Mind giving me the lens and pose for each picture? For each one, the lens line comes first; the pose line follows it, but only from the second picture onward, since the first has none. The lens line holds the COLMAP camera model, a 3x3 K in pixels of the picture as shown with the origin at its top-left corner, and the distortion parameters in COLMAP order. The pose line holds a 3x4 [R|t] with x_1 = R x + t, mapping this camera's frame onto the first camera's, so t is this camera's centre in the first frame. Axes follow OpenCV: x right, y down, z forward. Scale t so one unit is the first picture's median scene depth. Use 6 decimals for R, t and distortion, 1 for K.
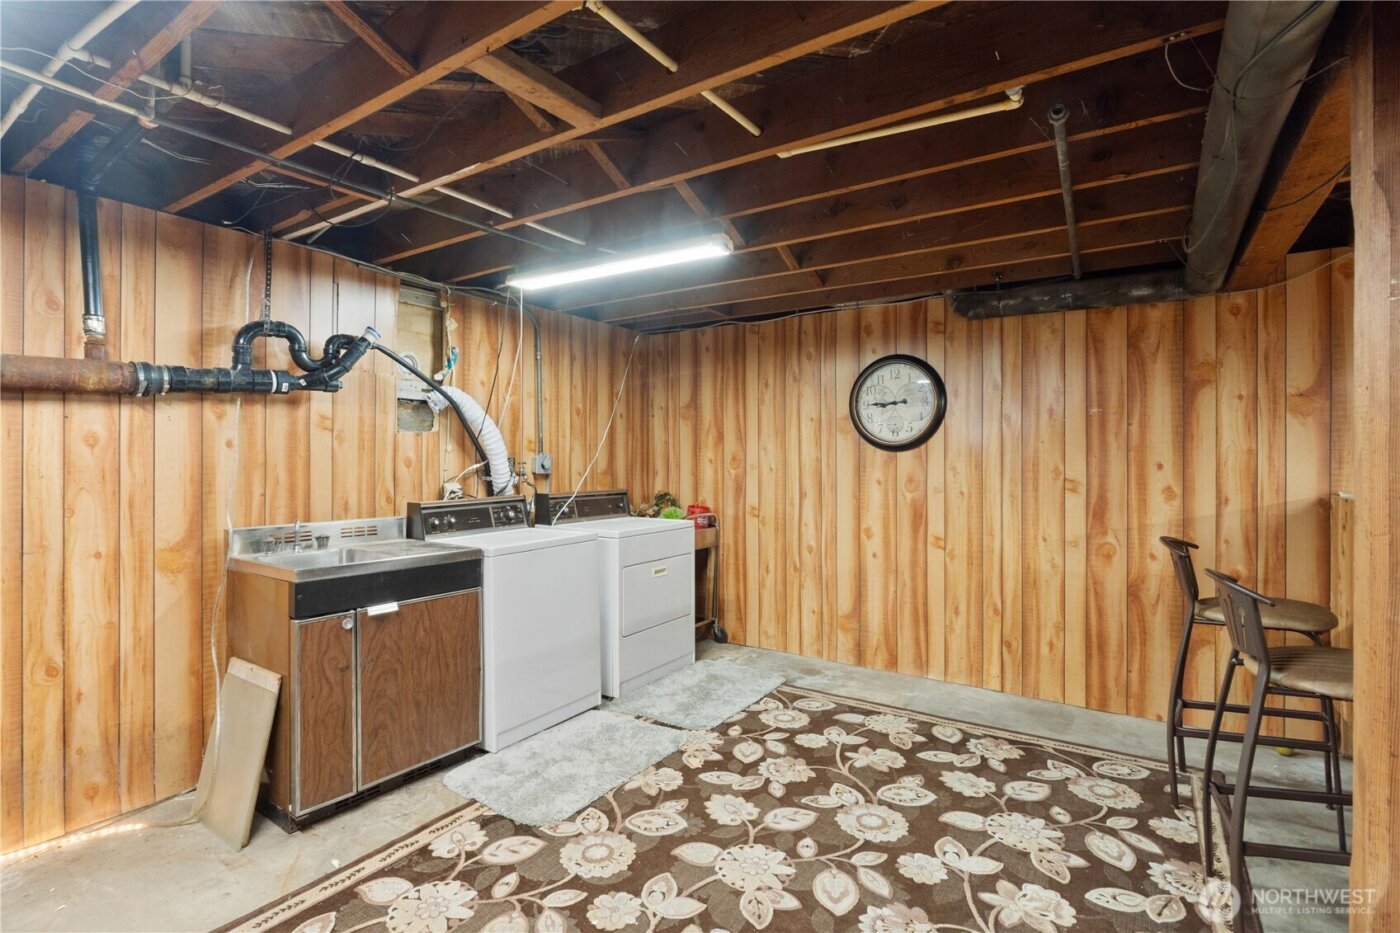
lens RADIAL K [[676.5, 0, 700.0], [0, 676.5, 466.5], [0, 0, 1]] dist [-0.000816, -0.000111]
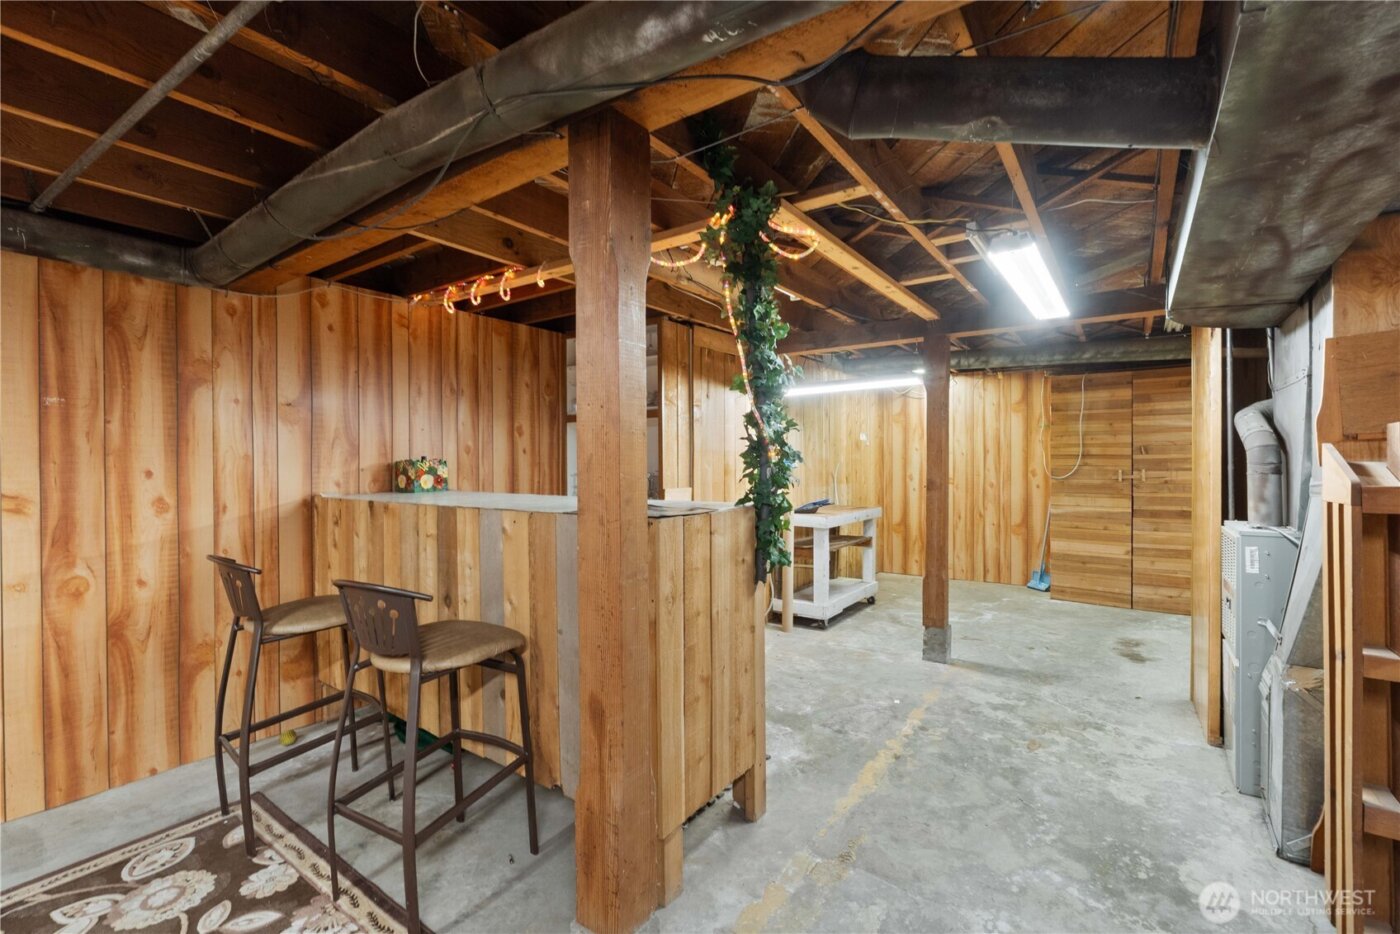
lens RADIAL K [[613.3, 0, 700.0], [0, 613.3, 467.0], [0, 0, 1]] dist [-0.001795, -0.000225]
pose [[0.035261, -0.011538, 0.999312, -0.059905], [0.017440, 0.999788, 0.010928, -0.005671], [-0.999226, 0.017042, 0.035454, 0.297761]]
